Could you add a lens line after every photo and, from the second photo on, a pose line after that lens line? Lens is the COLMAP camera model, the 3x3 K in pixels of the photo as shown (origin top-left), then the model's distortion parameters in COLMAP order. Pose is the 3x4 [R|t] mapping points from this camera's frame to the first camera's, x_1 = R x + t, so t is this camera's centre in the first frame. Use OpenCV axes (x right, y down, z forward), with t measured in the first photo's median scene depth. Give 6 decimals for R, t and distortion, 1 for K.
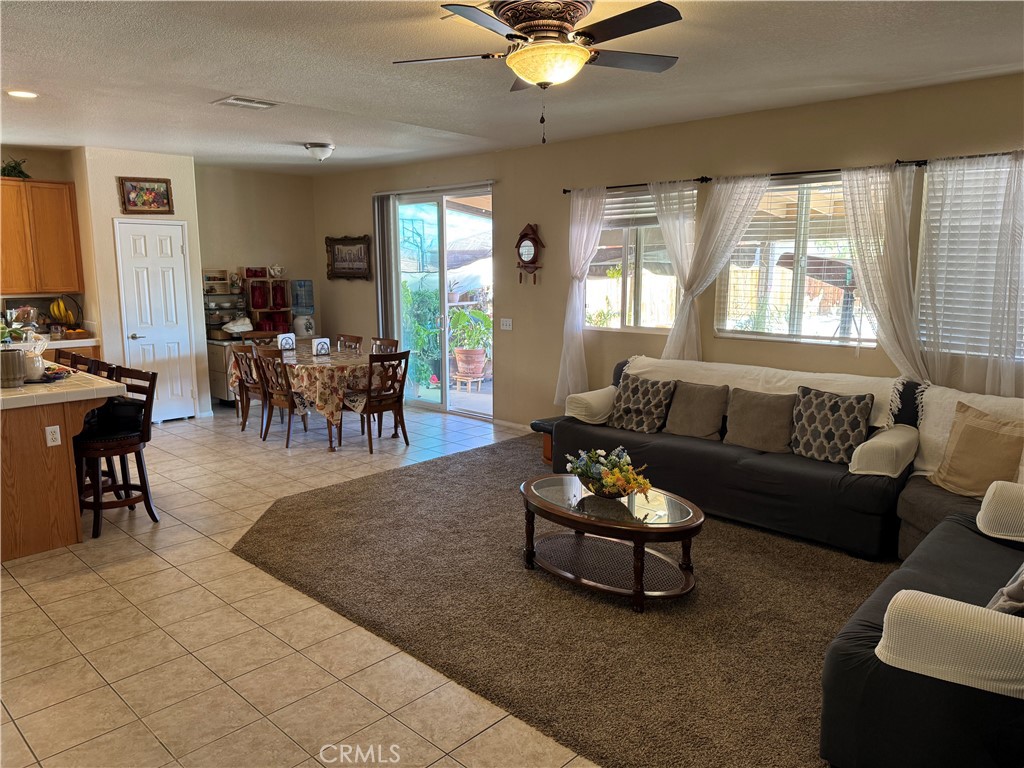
lens RADIAL K [[720.5, 0, 512.0], [0, 720.5, 384.0], [0, 0, 1]] dist [0.143441, -0.245683]
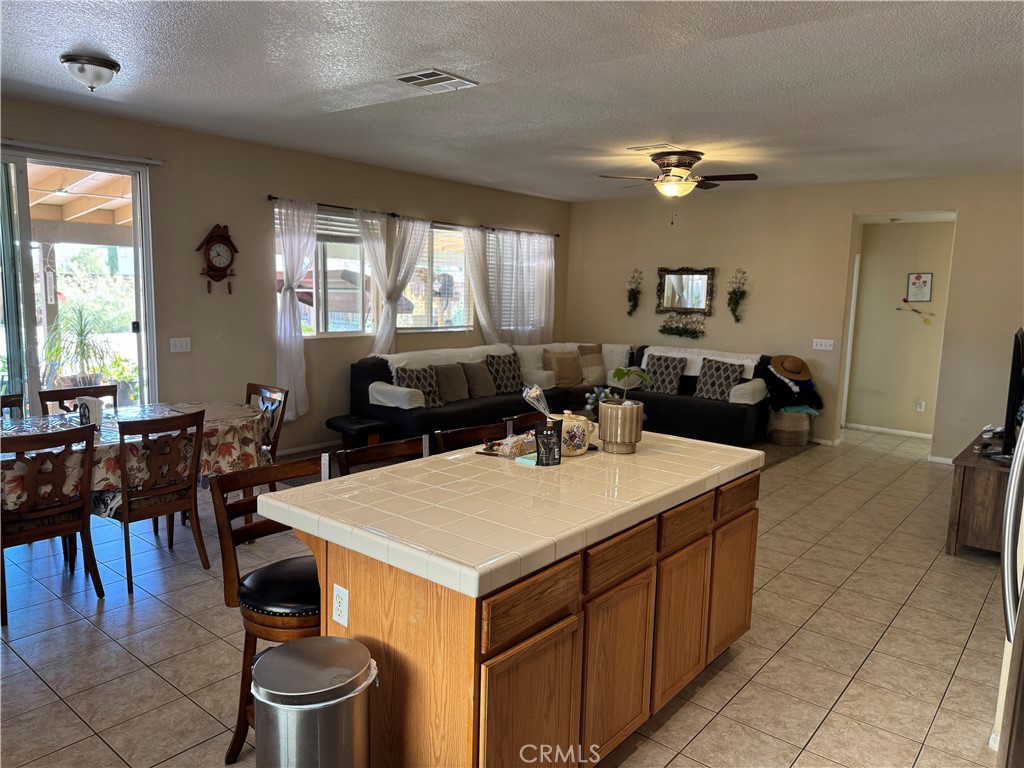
lens RADIAL K [[720.5, 0, 512.0], [0, 720.5, 384.0], [0, 0, 1]] dist [0.143441, -0.245683]
pose [[-0.072553, -0.134725, 0.988223, -1.063906], [0.135742, 0.980281, 0.143608, -0.136329], [-0.988084, 0.144562, -0.052834, 0.878581]]
